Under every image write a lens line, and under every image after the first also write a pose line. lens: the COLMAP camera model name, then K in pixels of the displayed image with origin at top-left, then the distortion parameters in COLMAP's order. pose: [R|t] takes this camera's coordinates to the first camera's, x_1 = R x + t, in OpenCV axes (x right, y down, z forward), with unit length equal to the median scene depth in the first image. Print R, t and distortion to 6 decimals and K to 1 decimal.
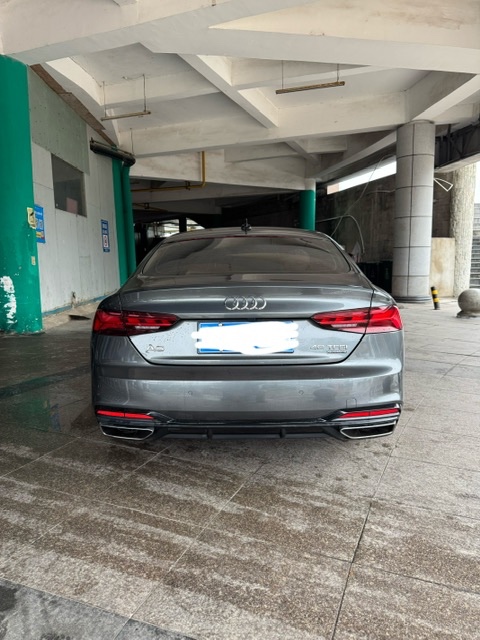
lens RADIAL K [[455.5, 0, 240.0], [0, 455.5, 320.0], [0, 0, 1]] dist [0.008023, -0.036076]
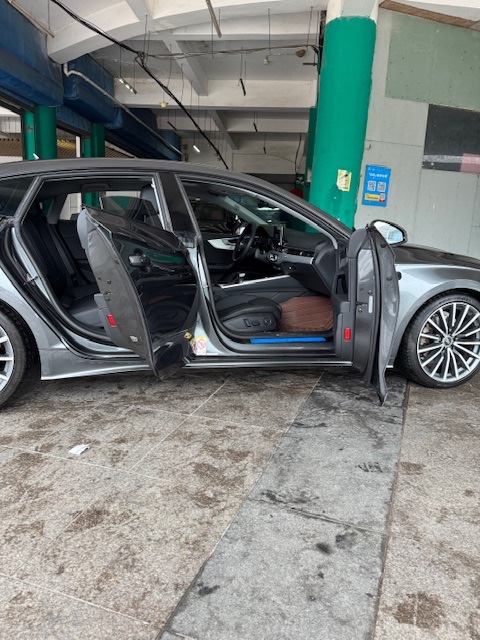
lens RADIAL K [[455.6, 0, 240.0], [0, 455.6, 320.0], [0, 0, 1]] dist [-0.003761, -0.009075]
pose [[0.276831, 0.205045, -0.938787, 0.368855], [-0.164414, 0.972669, 0.163963, -0.041547], [0.946749, 0.108959, 0.302977, 0.403540]]
